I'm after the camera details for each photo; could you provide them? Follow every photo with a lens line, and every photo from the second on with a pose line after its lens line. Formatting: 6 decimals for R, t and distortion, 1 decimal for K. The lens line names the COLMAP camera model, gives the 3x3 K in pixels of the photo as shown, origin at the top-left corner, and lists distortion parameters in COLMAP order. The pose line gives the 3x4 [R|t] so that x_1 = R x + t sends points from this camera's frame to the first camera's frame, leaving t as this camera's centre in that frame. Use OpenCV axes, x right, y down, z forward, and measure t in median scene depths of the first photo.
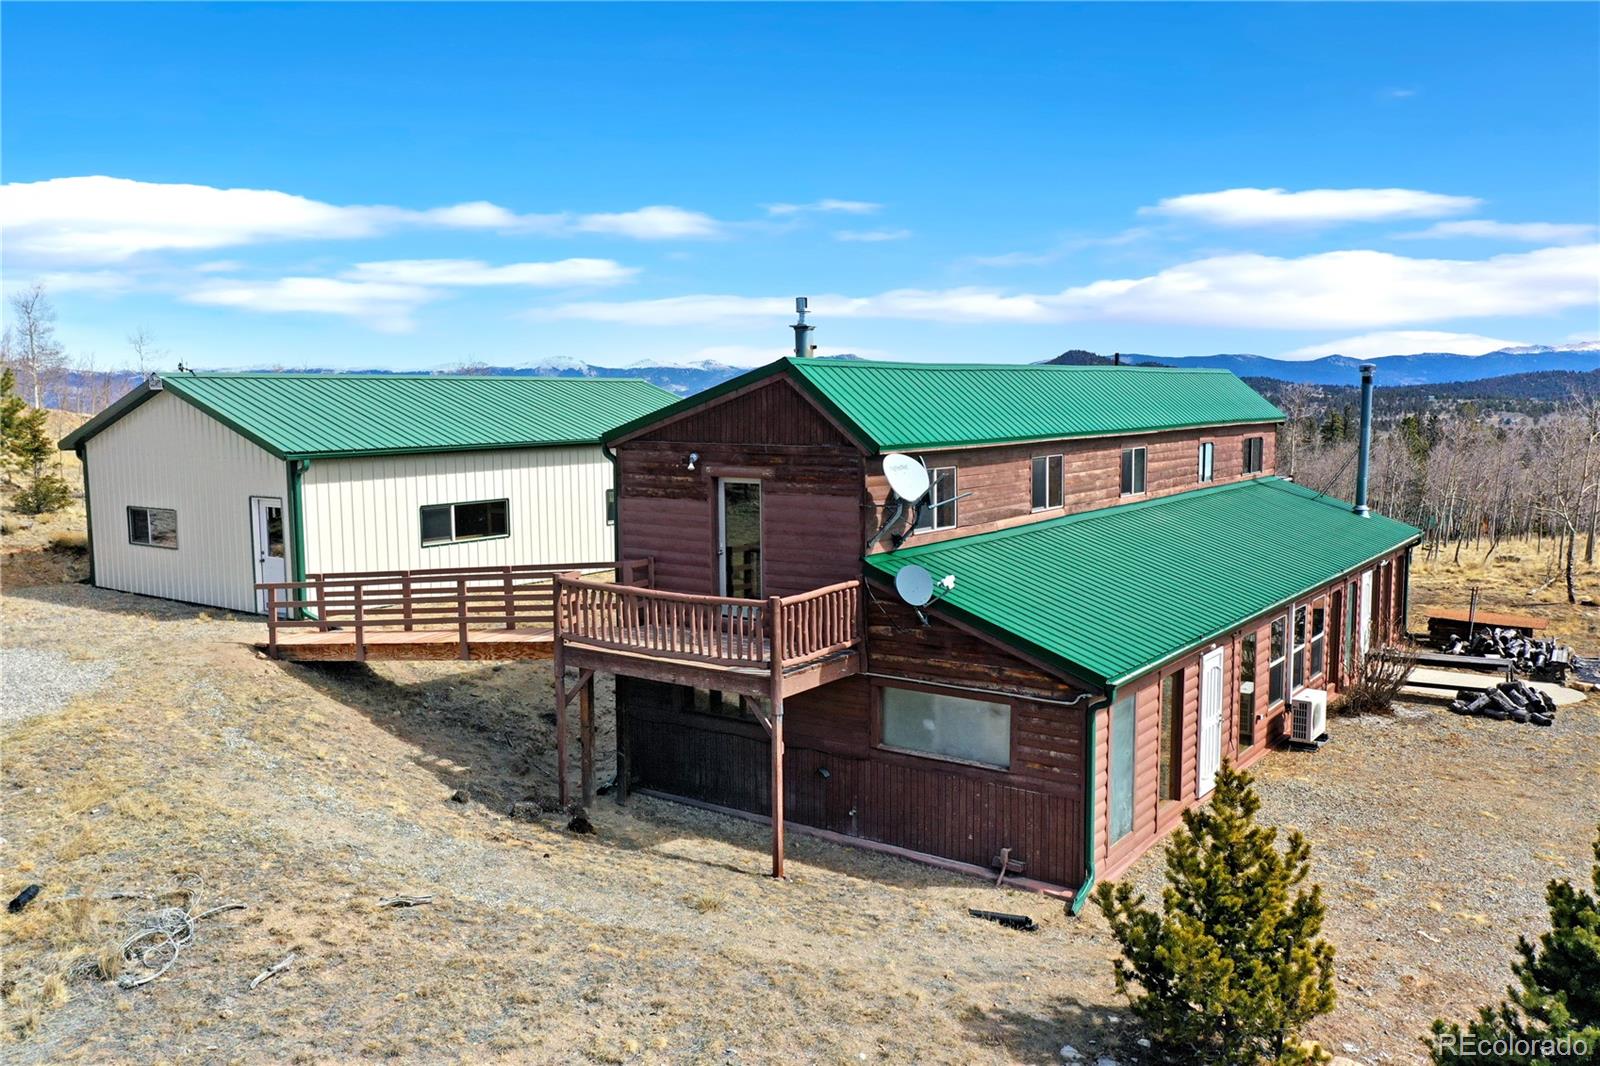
lens RADIAL K [[1287.0, 0, 800.8], [0, 1287.0, 537.2], [0, 0, 1]] dist [-0.034974, -0.001807]
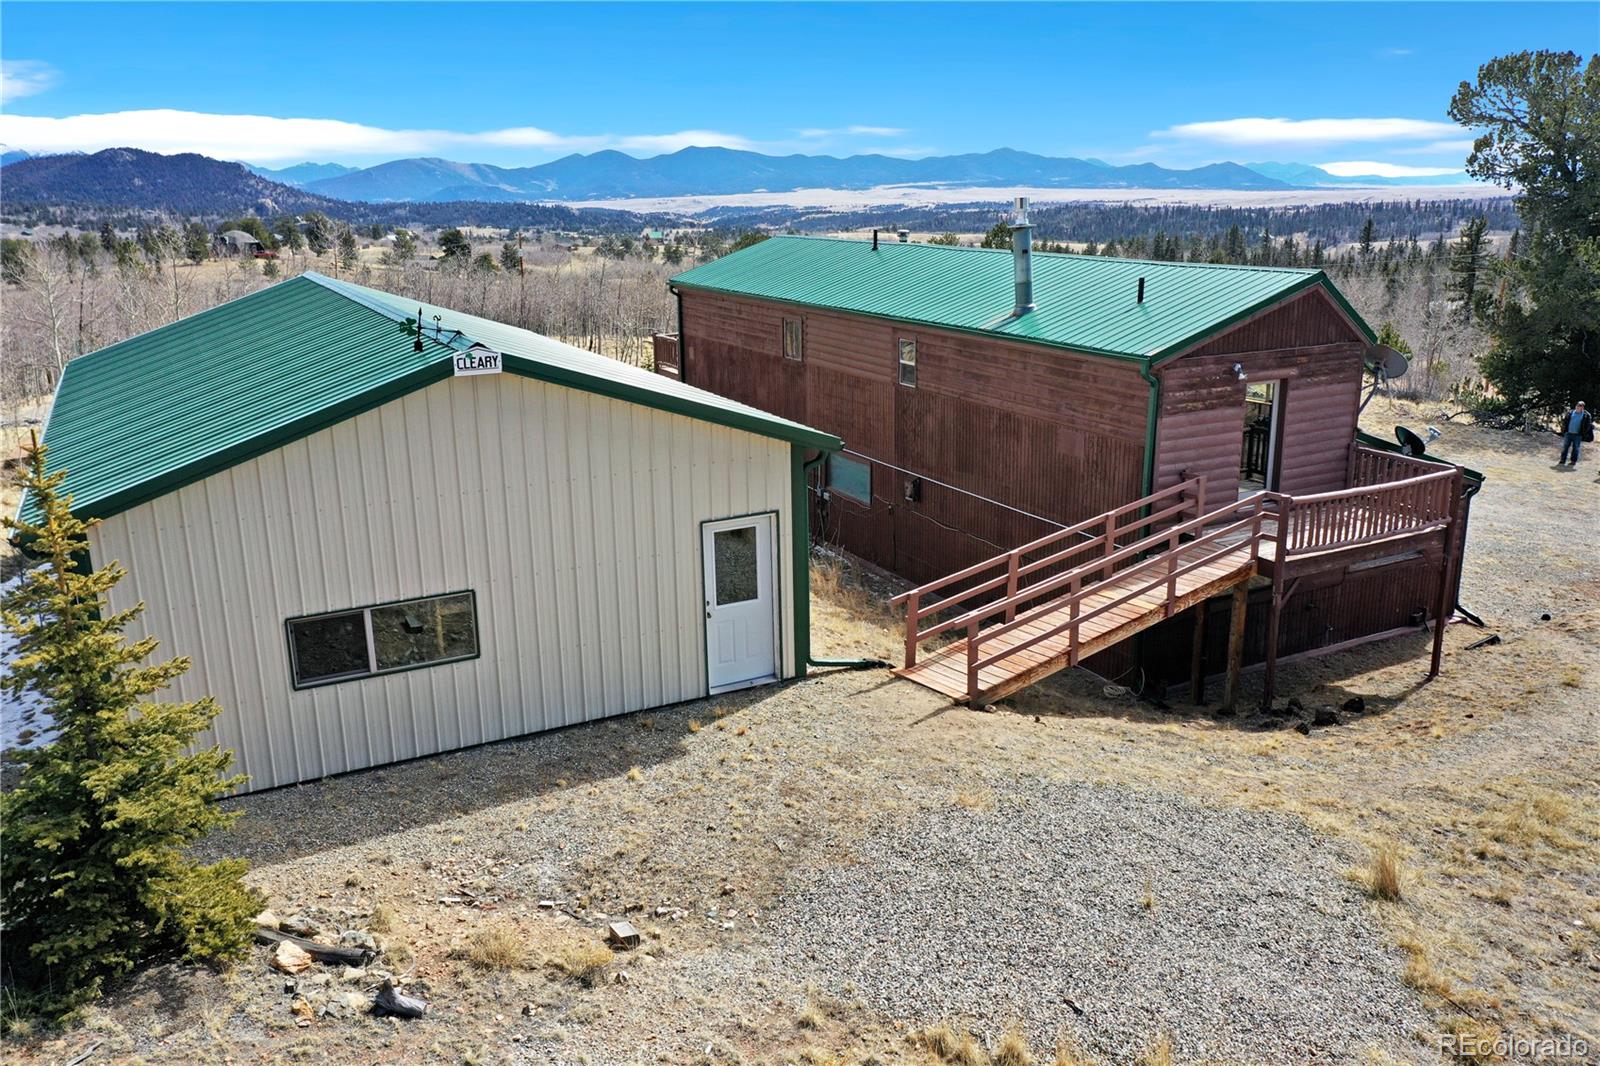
lens RADIAL K [[1287.0, 0, 801.8], [0, 1287.0, 529.5], [0, 0, 1]] dist [-0.034974, -0.001807]
pose [[0.457570, -0.241865, 0.855647, -1.162549], [0.111729, 0.970307, 0.214527, -0.195288], [-0.882126, -0.002561, 0.471007, 0.799376]]
